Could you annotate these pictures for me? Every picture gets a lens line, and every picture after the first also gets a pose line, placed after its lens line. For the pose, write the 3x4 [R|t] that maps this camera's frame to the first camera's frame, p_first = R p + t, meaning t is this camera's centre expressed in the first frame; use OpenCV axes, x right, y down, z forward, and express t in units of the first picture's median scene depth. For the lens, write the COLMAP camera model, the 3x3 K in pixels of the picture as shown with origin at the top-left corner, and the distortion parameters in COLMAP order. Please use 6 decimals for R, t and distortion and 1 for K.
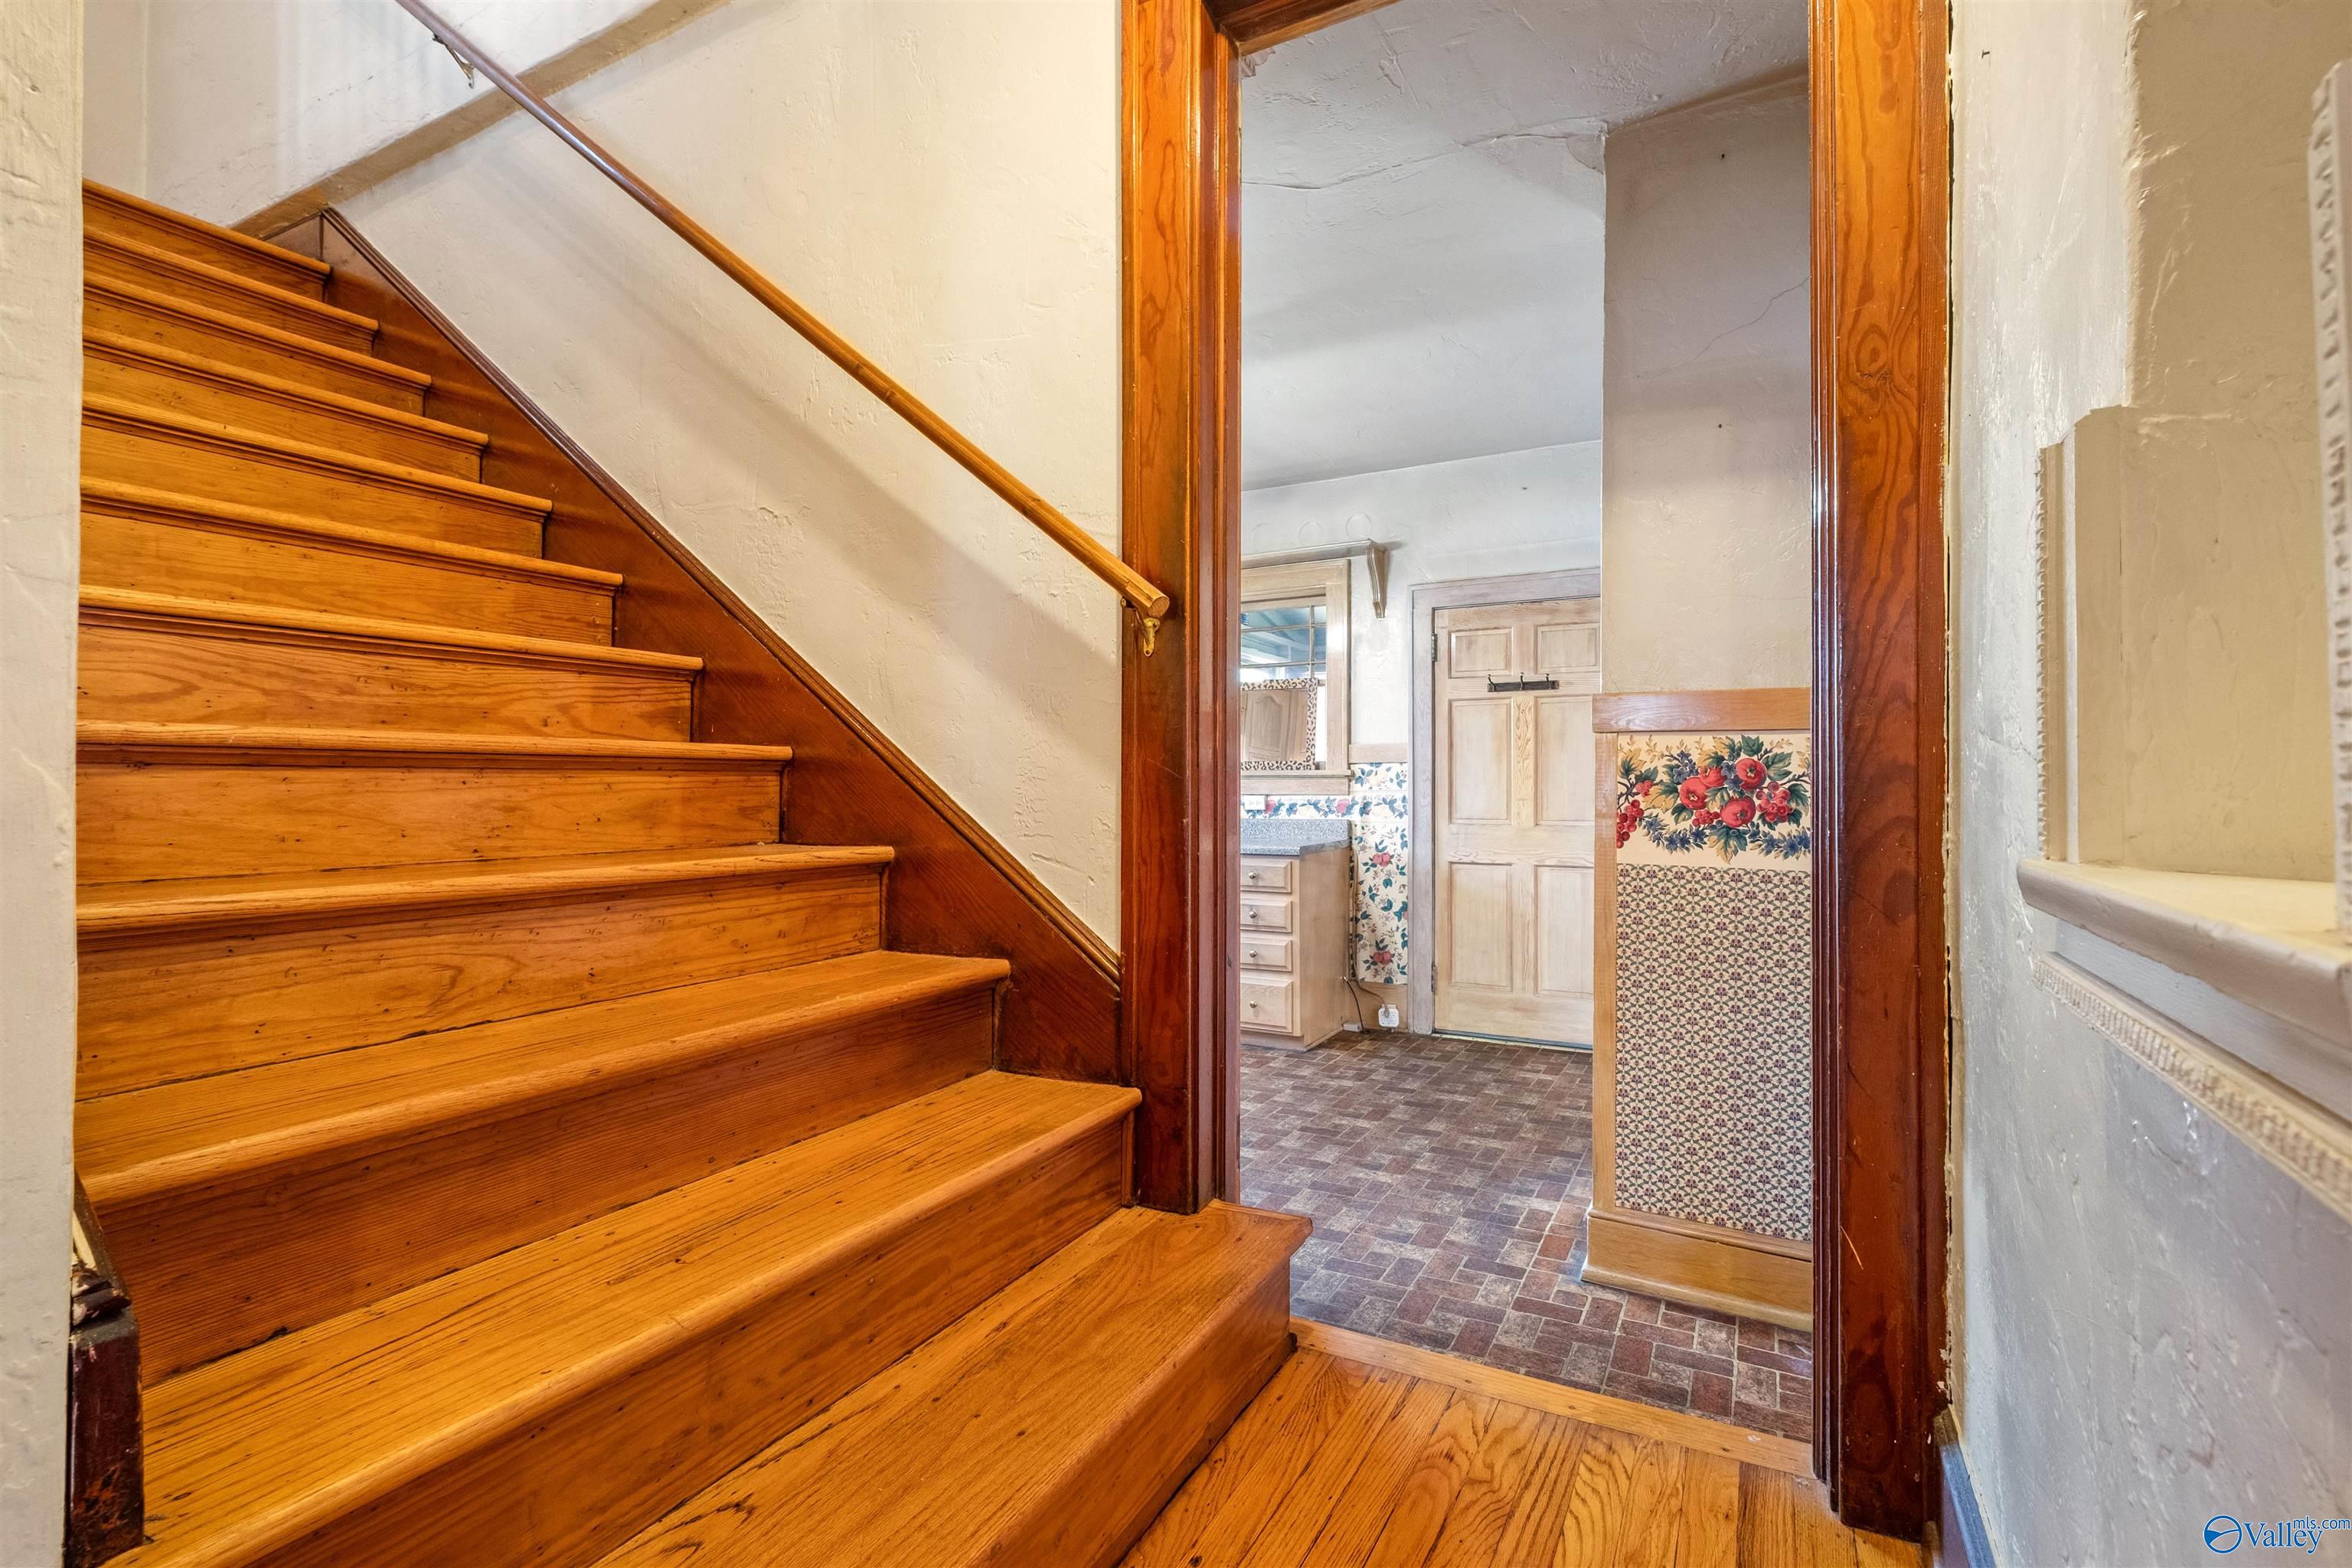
lens RADIAL K [[1025.9, 0, 1185.3], [0, 1025.9, 773.7], [0, 0, 1]] dist [0.011144, -0.007017]
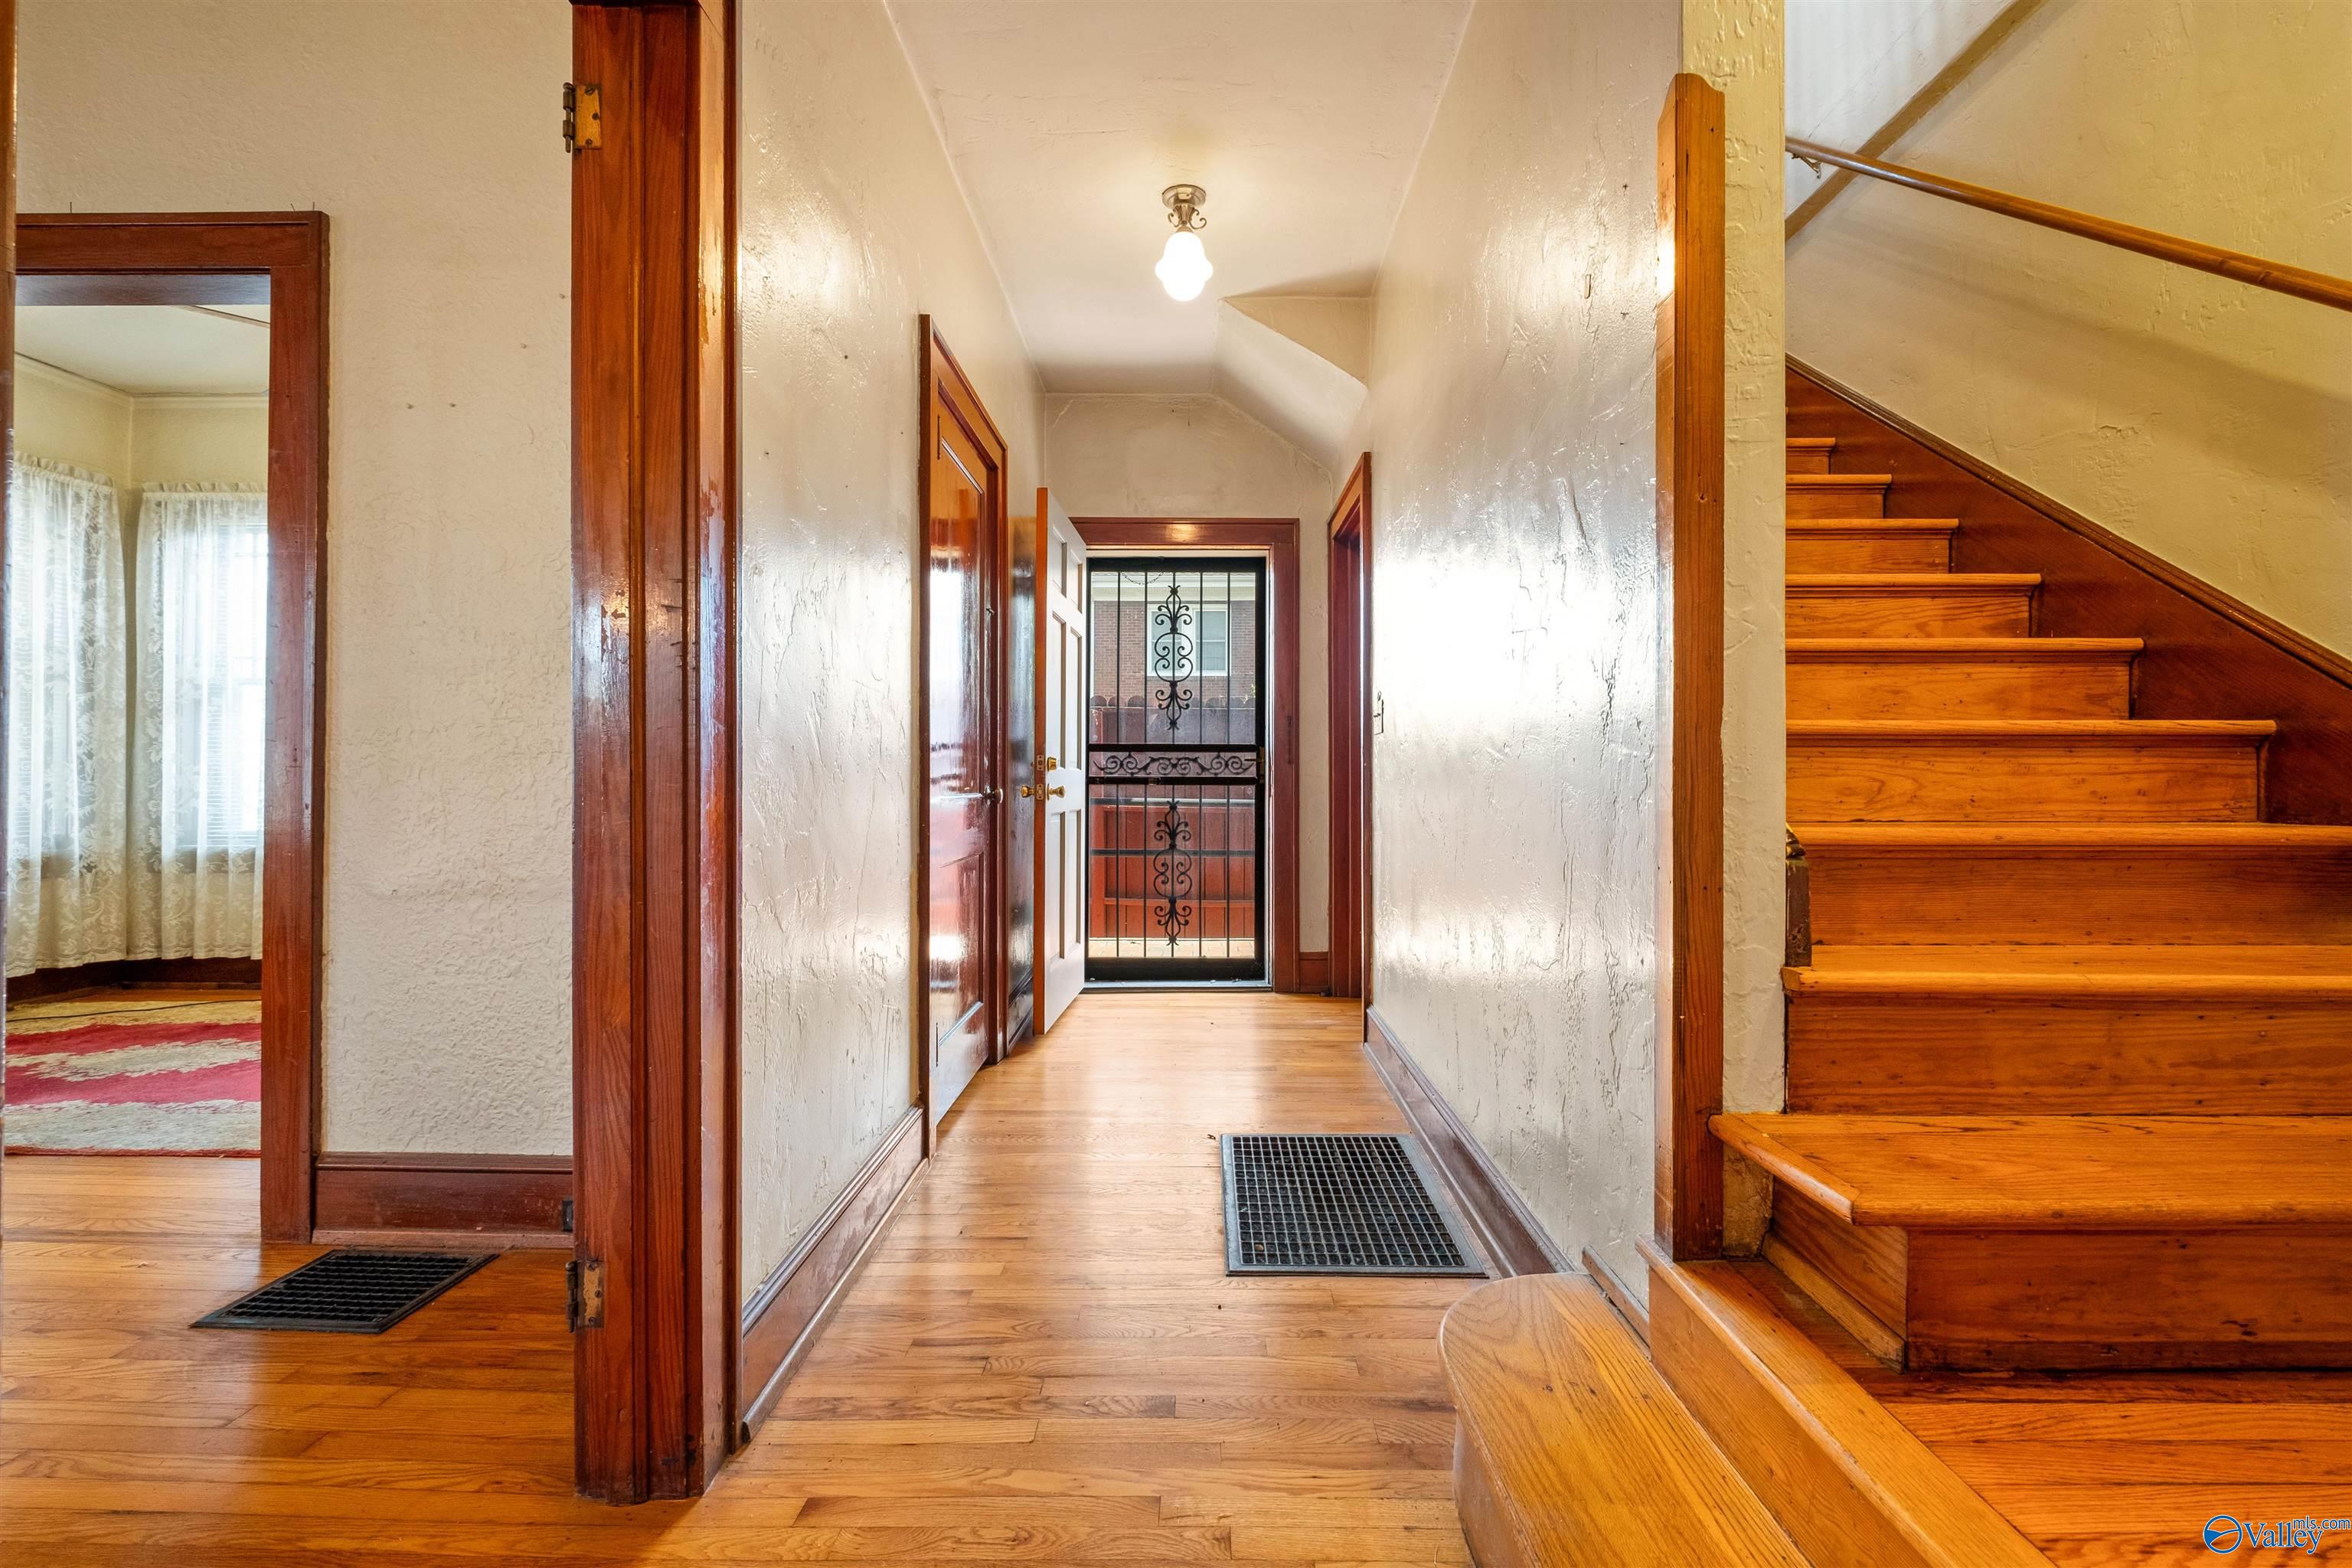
lens RADIAL K [[1048.9, 0, 1186.7], [0, 1048.9, 779.6], [0, 0, 1]] dist [-0.002164, -0.000611]
pose [[0.480500, -0.009477, -0.876943, 0.104171], [0.005572, 0.999954, -0.007753, 0.133761], [0.876977, -0.001160, 0.480531, -0.438665]]
